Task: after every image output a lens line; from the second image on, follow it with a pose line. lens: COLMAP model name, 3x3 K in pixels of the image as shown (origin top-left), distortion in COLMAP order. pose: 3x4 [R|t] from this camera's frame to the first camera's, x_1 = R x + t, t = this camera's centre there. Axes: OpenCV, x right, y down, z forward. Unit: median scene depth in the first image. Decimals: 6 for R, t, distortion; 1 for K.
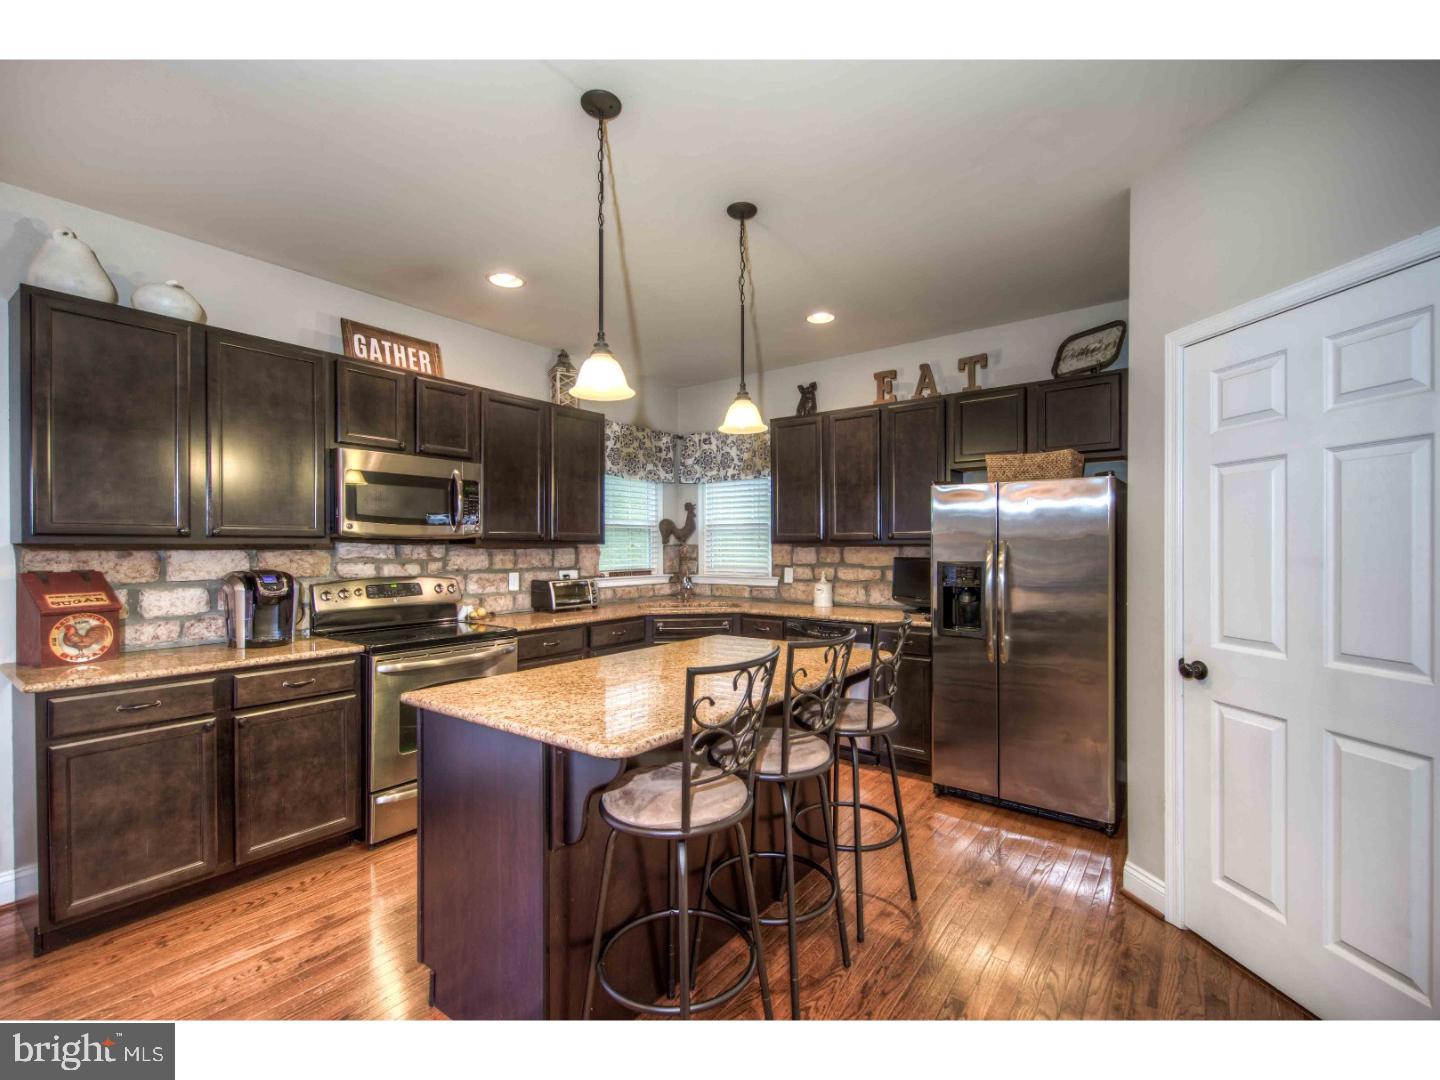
lens RADIAL K [[655.3, 0, 692.6], [0, 655.3, 544.9], [0, 0, 1]] dist [0.002655, -0.000539]
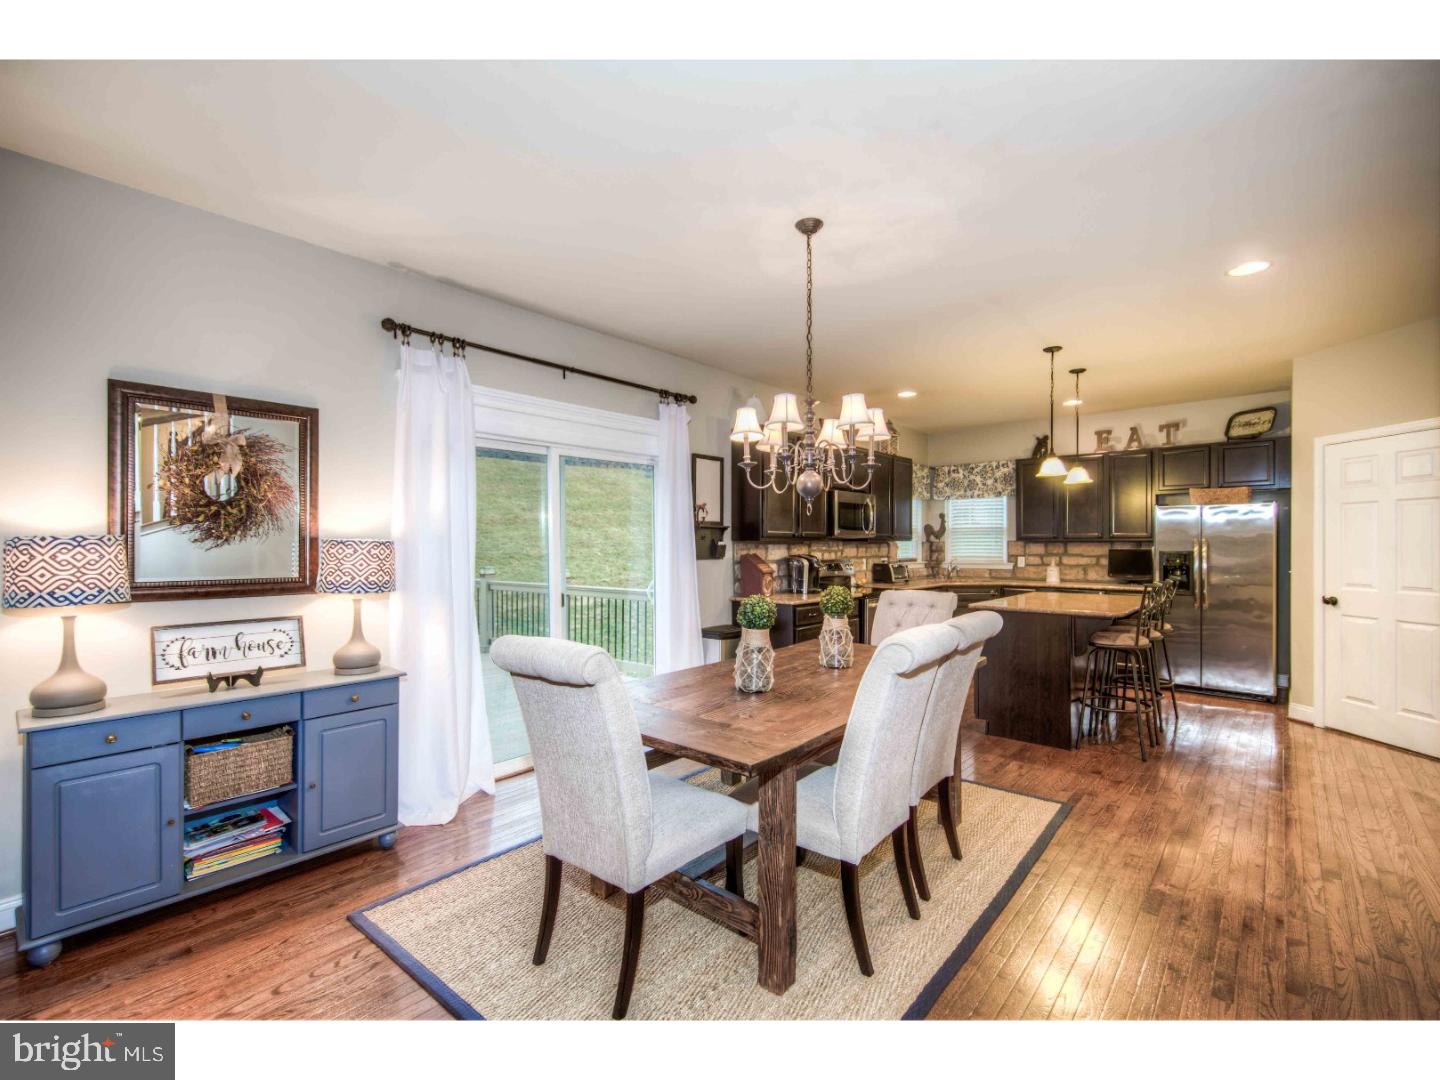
lens RADIAL K [[682.2, 0, 655.2], [0, 682.2, 543.2], [0, 0, 1]] dist [0.000306, -0.001418]
pose [[0.996006, -0.001110, -0.089277, -0.607399], [0.001273, 0.999998, 0.001775, -0.000181], [0.089275, -0.001882, 0.996005, -0.694172]]
